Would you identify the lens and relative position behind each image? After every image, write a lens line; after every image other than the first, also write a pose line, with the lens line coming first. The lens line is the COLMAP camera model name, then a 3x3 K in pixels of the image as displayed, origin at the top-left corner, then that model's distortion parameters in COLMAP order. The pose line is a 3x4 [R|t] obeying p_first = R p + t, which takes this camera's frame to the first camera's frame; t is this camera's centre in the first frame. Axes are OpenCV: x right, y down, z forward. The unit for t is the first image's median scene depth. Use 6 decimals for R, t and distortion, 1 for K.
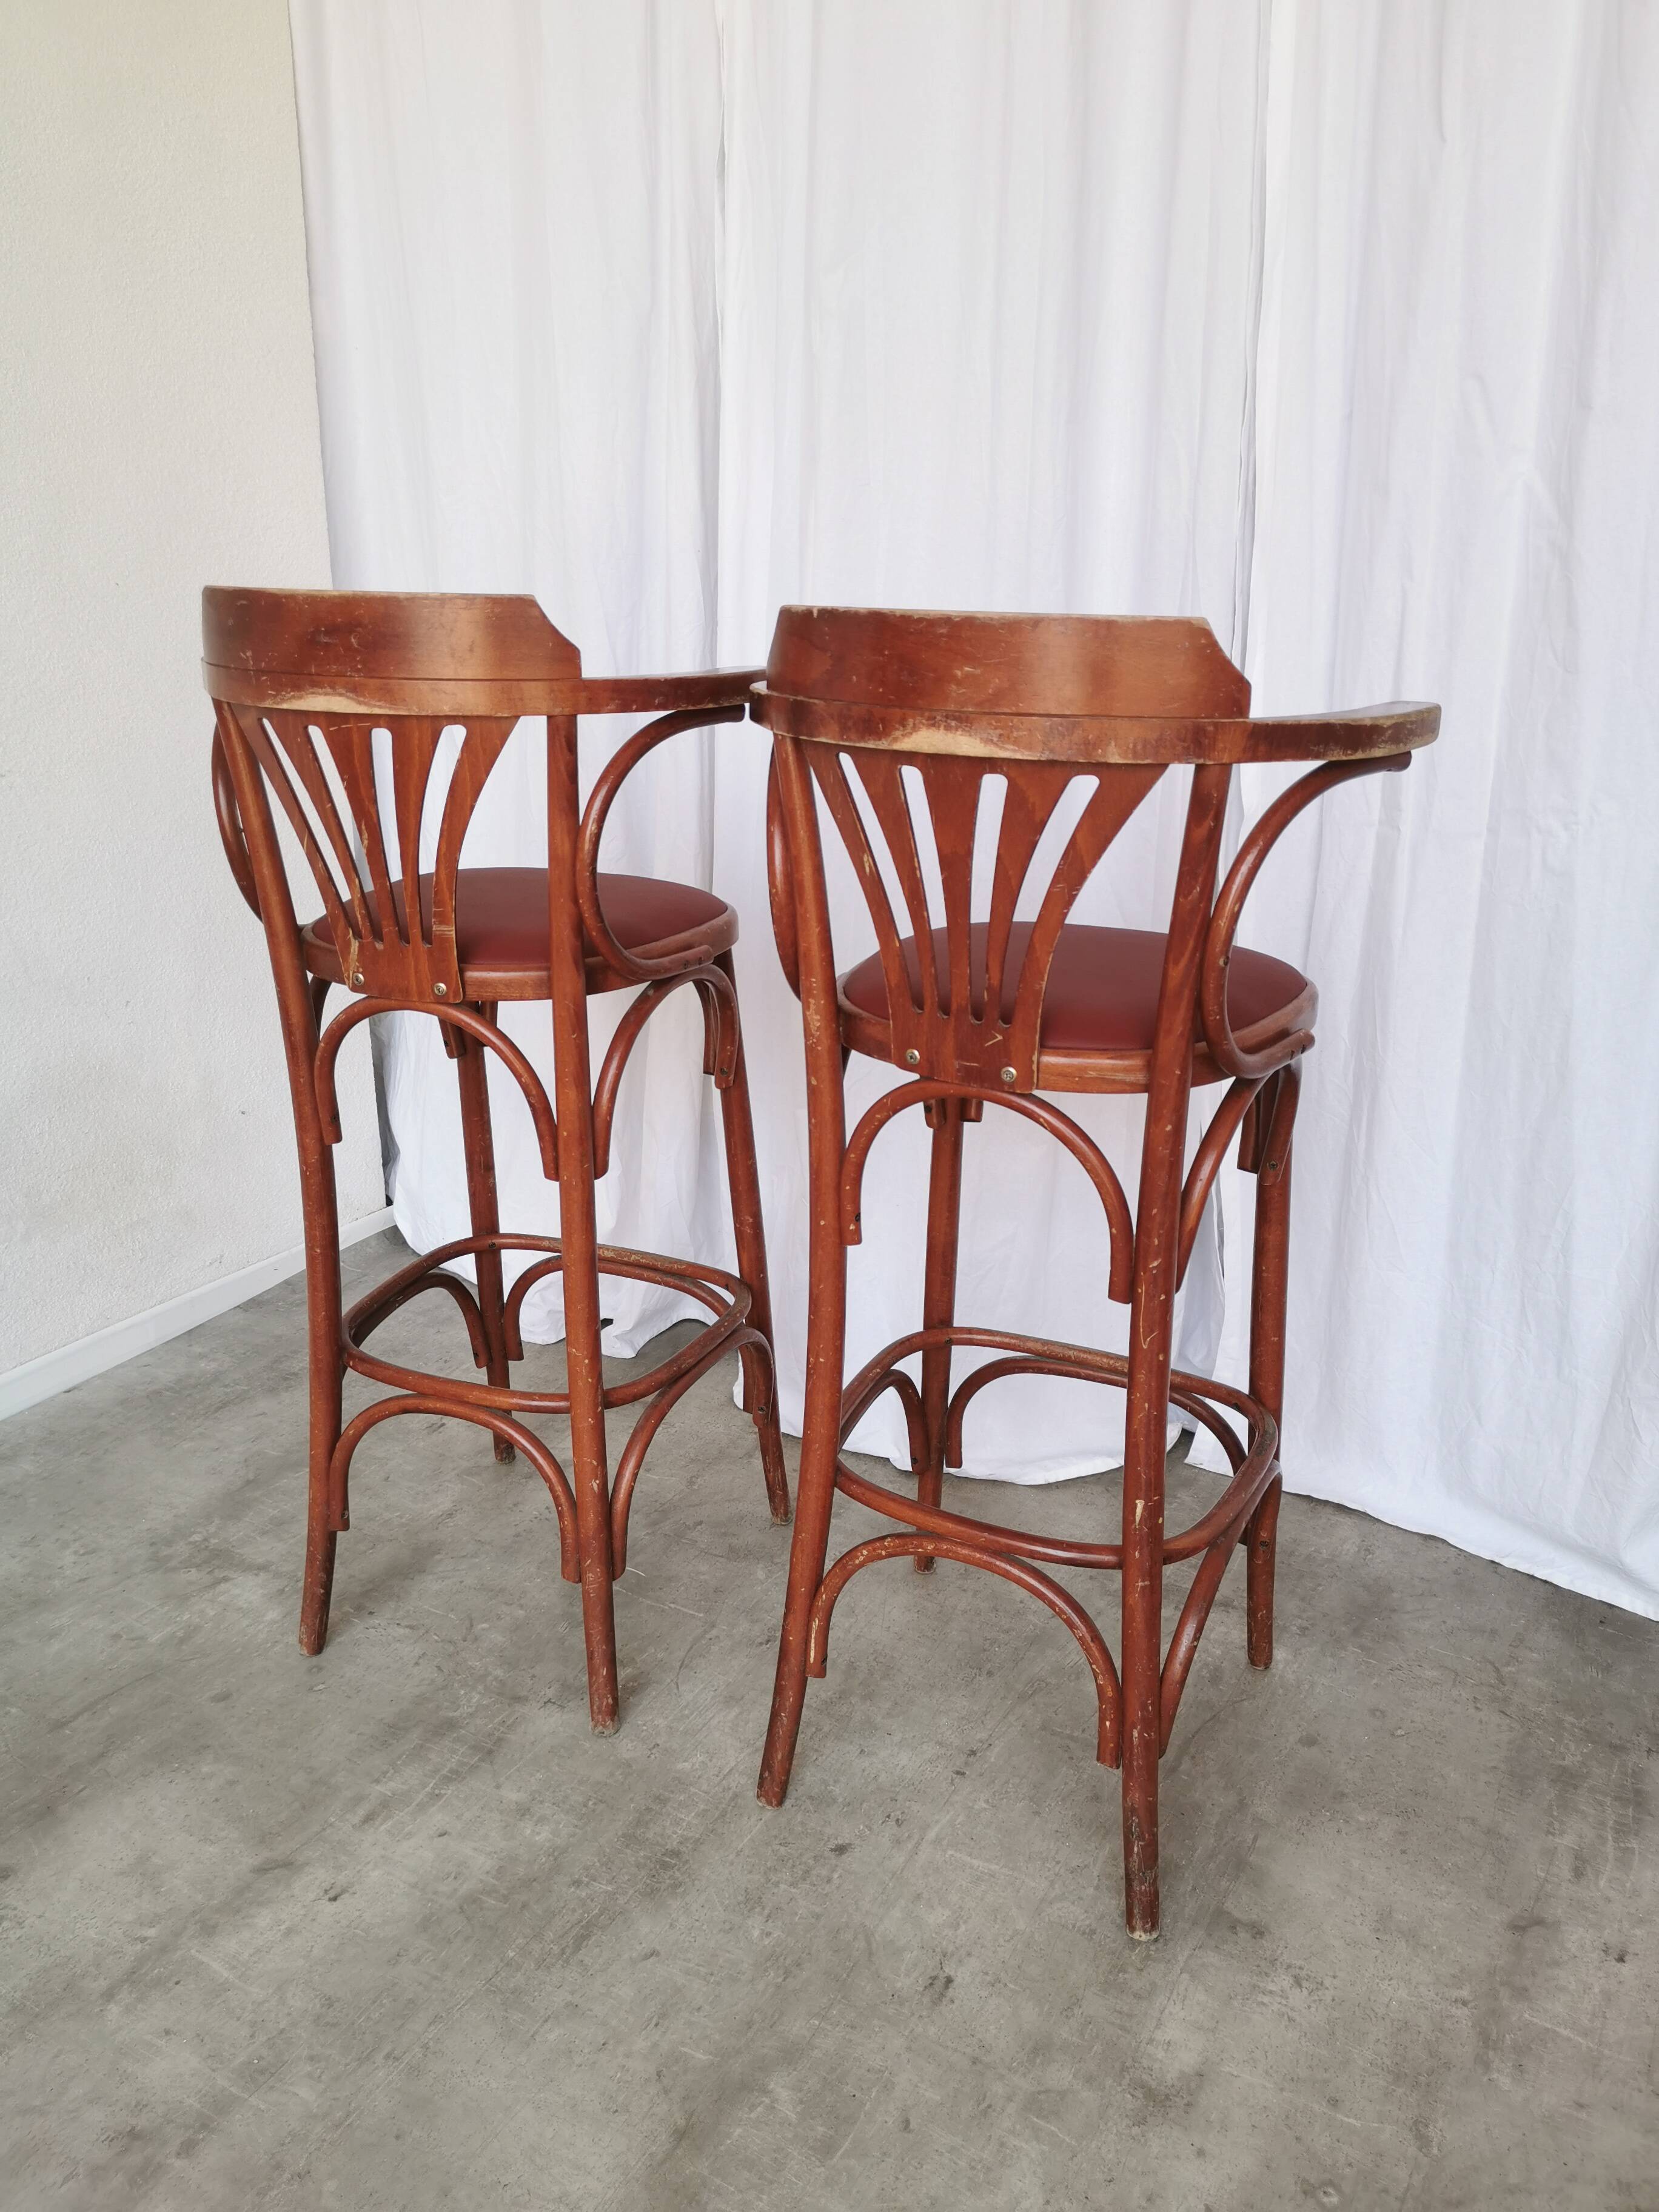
lens RADIAL K [[1731.0, 0, 827.7], [0, 1731.0, 1096.1], [0, 0, 1]] dist [0.038059, -0.050897]
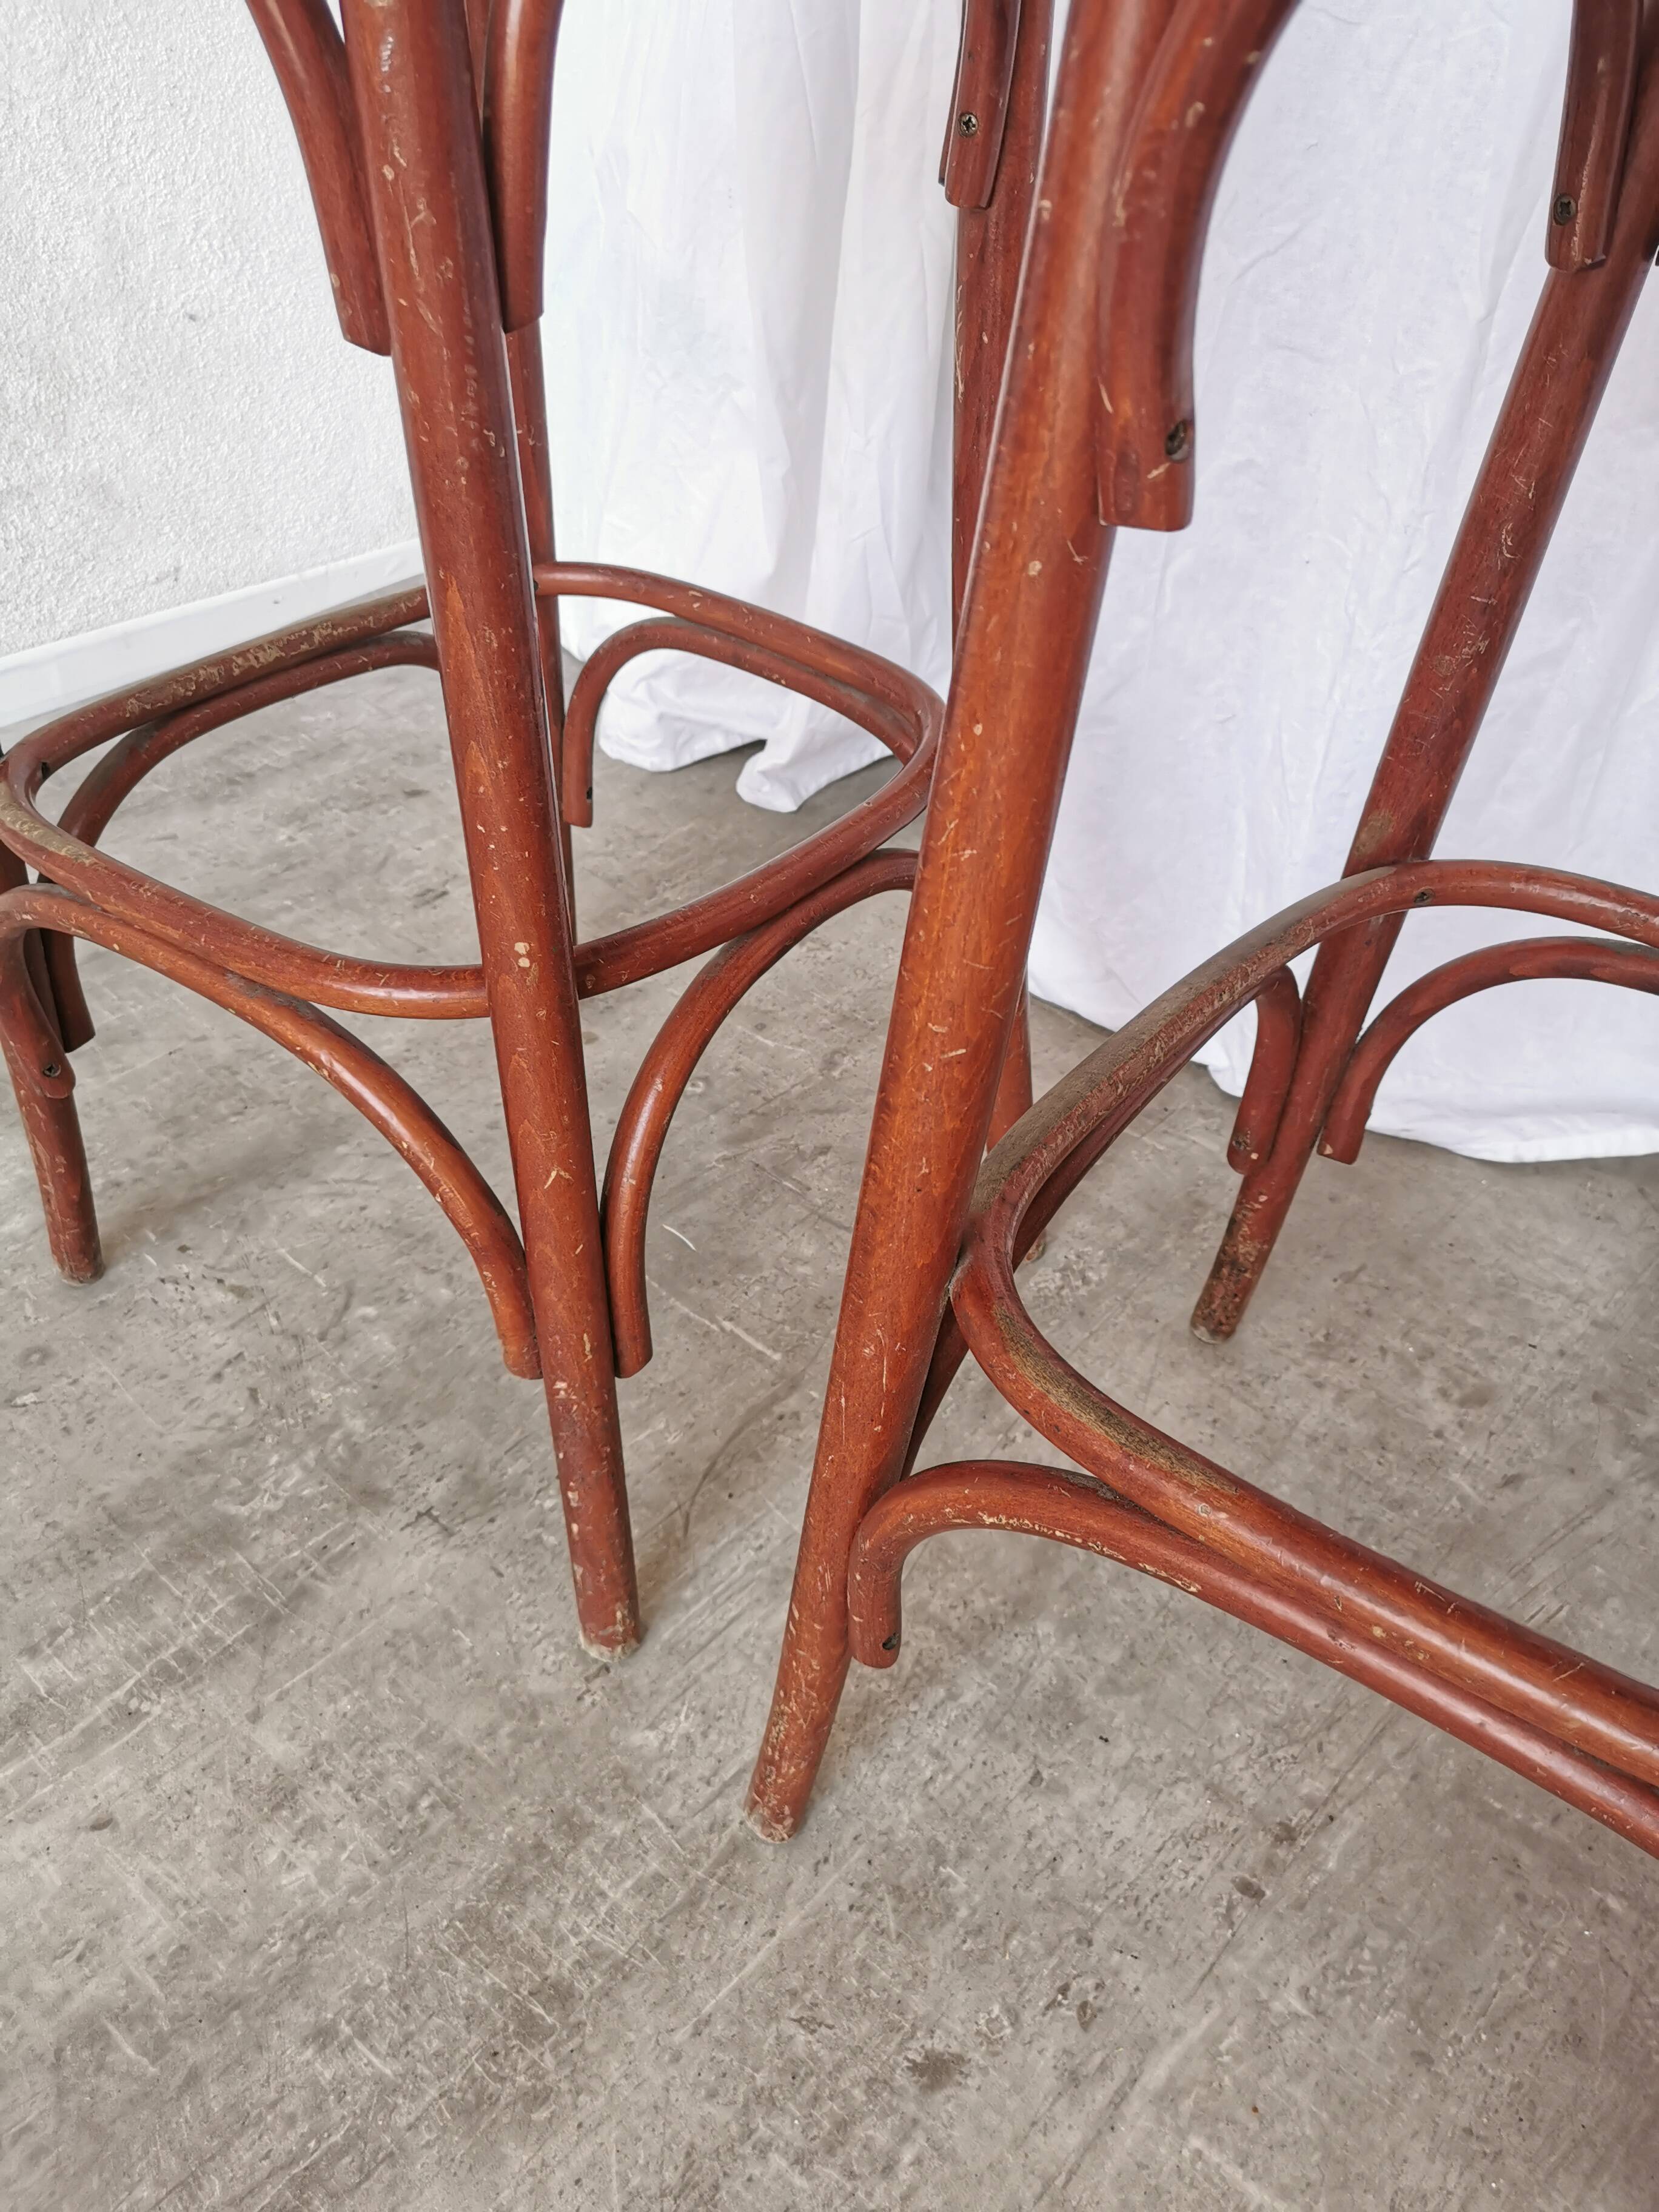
lens RADIAL K [[1731.0, 0, 822.6], [0, 1731.0, 1105.9], [0, 0, 1]] dist [0.038059, -0.050897]
pose [[0.974117, 0.142276, -0.175652, 0.020897], [-0.075656, 0.937463, 0.339764, 0.067264], [0.213007, -0.317681, 0.923962, 0.645094]]
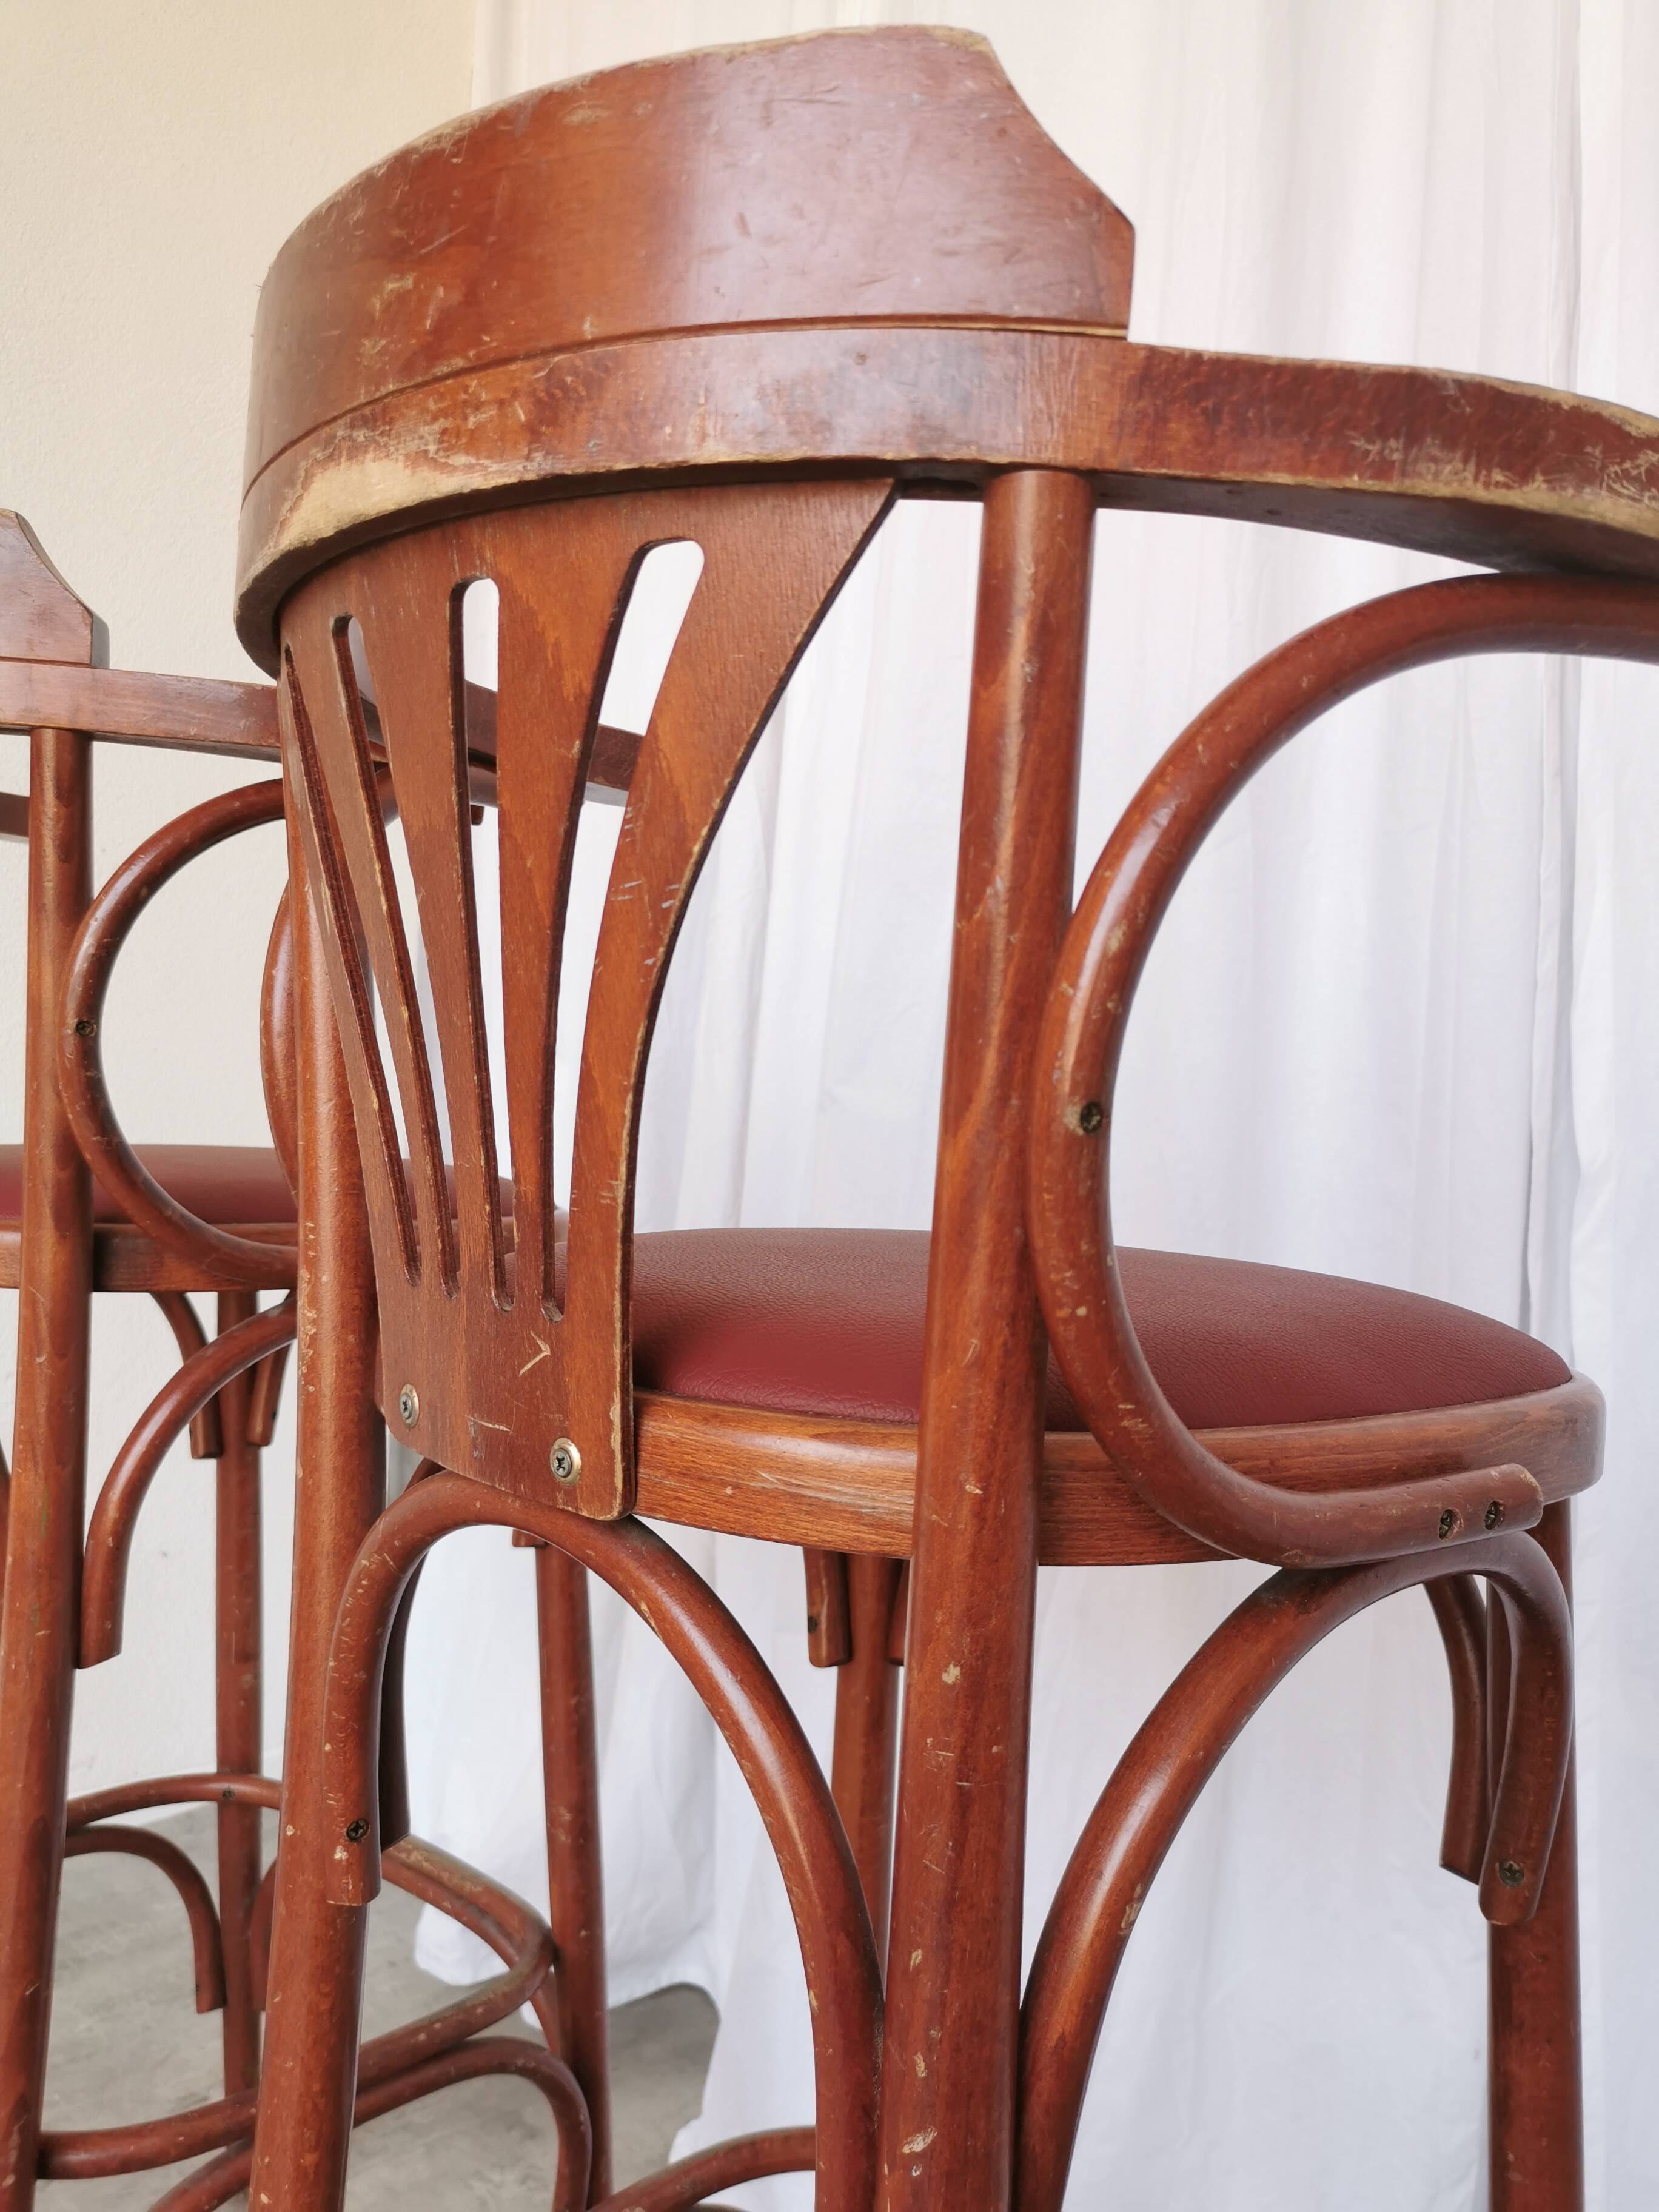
lens RADIAL K [[1731.0, 0, 836.4], [0, 1731.0, 1079.5], [0, 0, 1]] dist [0.038059, -0.050897]
pose [[0.958873, 0.045787, -0.280117, 0.203584], [-0.134178, 0.942787, -0.305204, 0.012035], [0.250116, 0.330237, 0.910157, 0.526355]]
